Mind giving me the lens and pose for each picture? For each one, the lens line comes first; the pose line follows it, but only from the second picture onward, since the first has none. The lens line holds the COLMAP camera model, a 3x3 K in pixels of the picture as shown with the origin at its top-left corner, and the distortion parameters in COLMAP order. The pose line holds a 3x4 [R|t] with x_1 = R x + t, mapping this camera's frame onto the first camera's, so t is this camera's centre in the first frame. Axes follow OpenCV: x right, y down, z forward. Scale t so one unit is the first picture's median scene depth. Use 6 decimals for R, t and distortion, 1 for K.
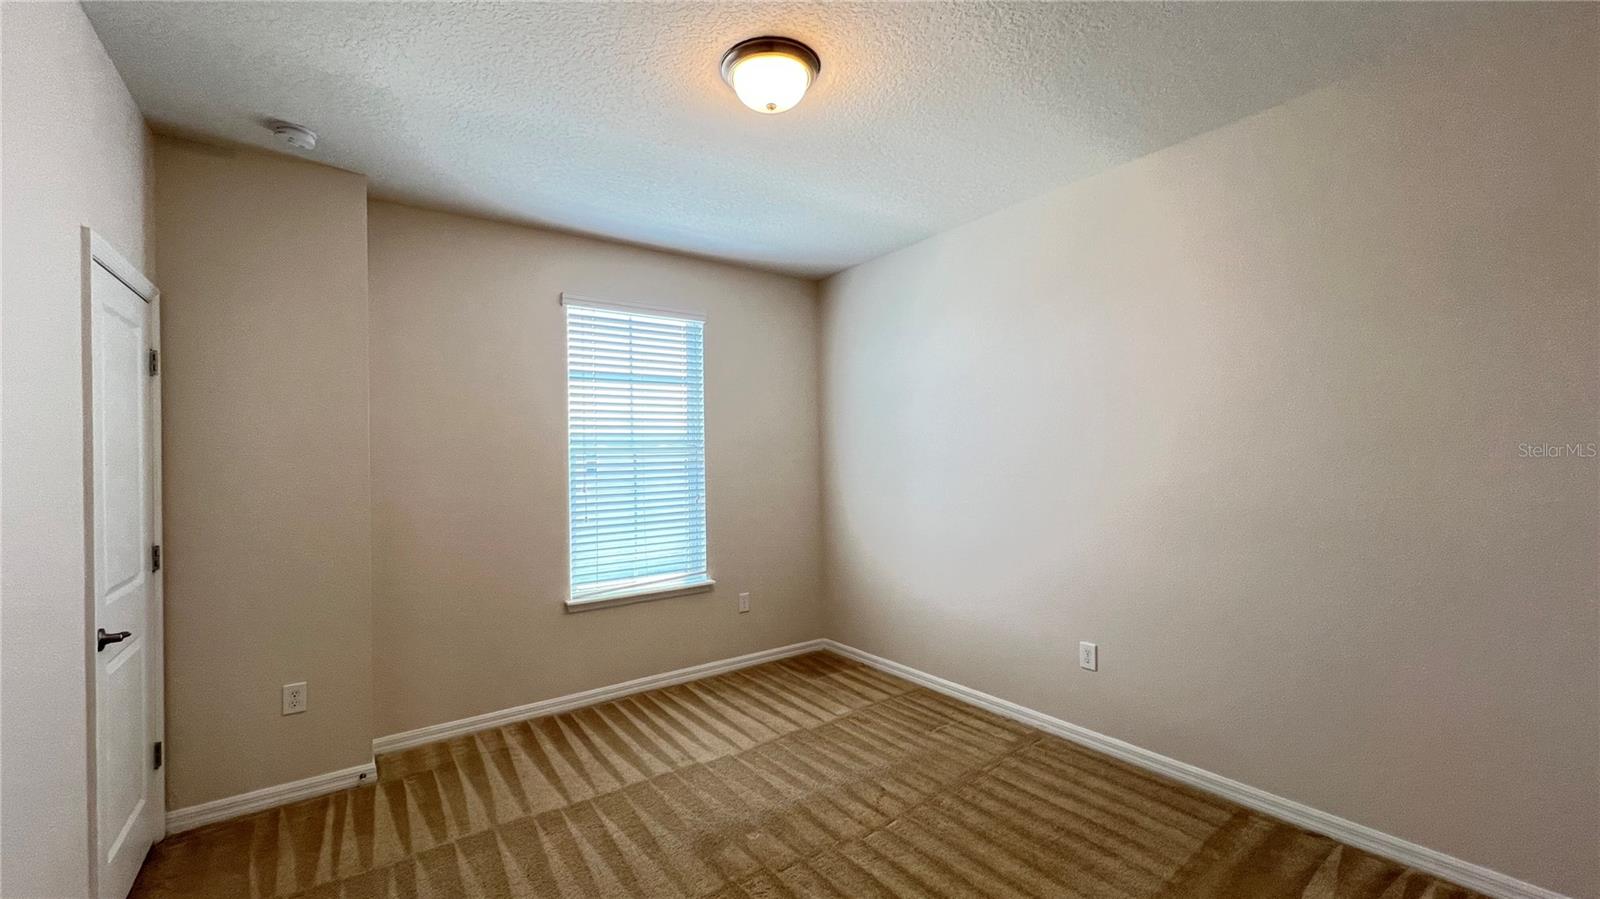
lens RADIAL K [[639.3, 0, 793.9], [0, 639.3, 448.3], [0, 0, 1]] dist [-0.000068, 0.000402]
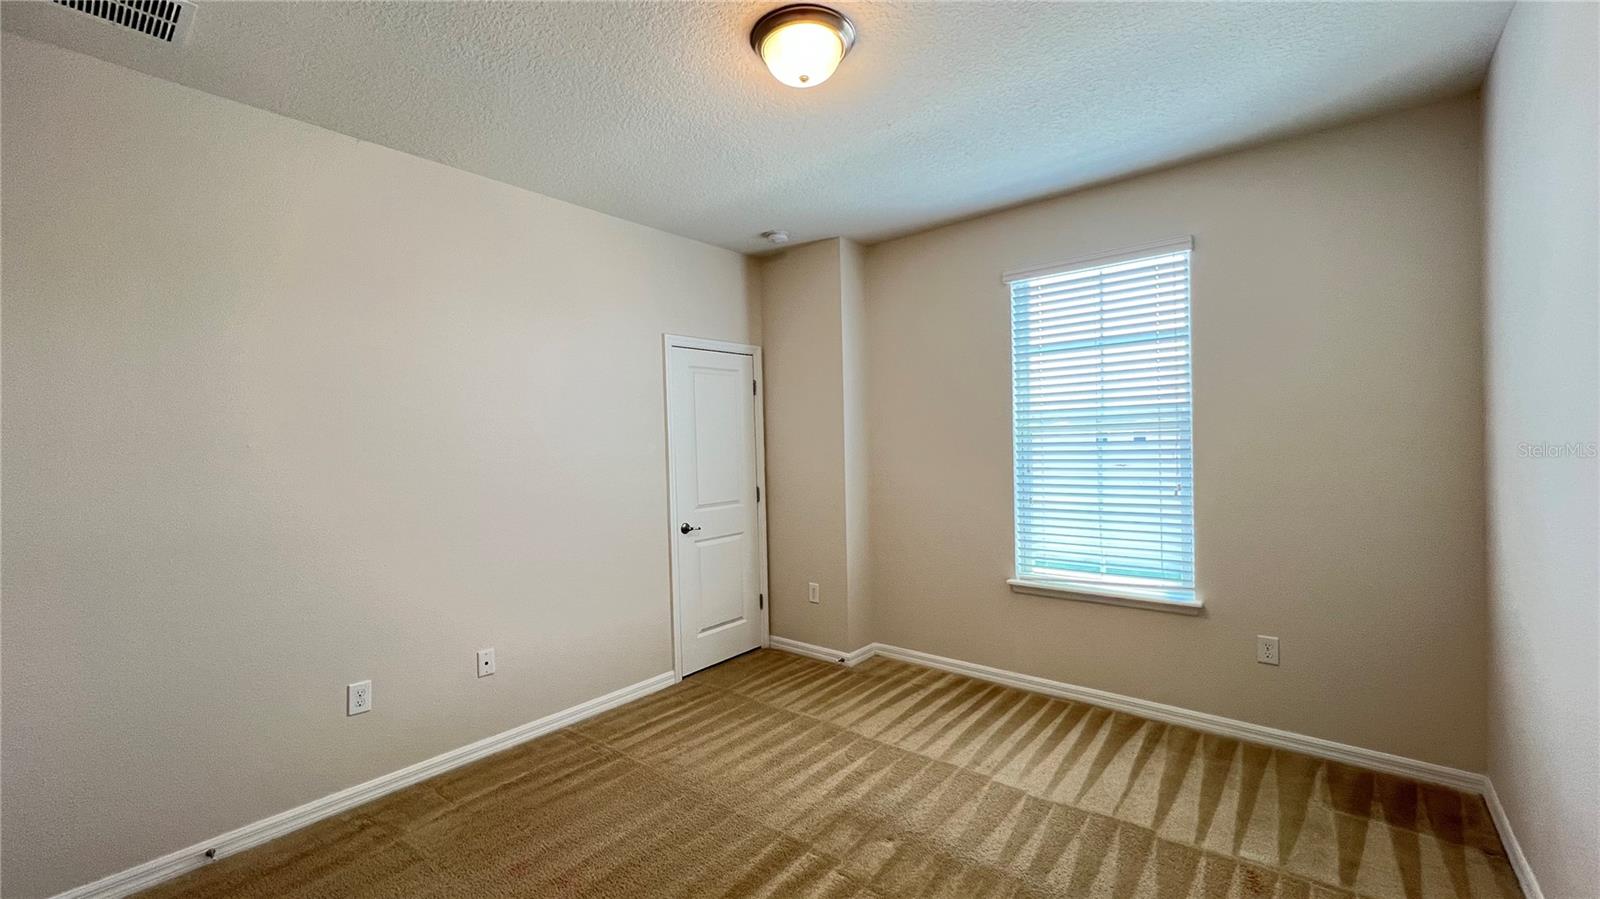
lens RADIAL K [[639.3, 0, 793.9], [0, 639.3, 448.3], [0, 0, 1]] dist [-0.000068, 0.000402]
pose [[0.258402, 0.021635, -0.965795, 0.584063], [0.030041, 0.999086, 0.030418, -0.008339], [0.965570, -0.036873, 0.257516, 0.468341]]
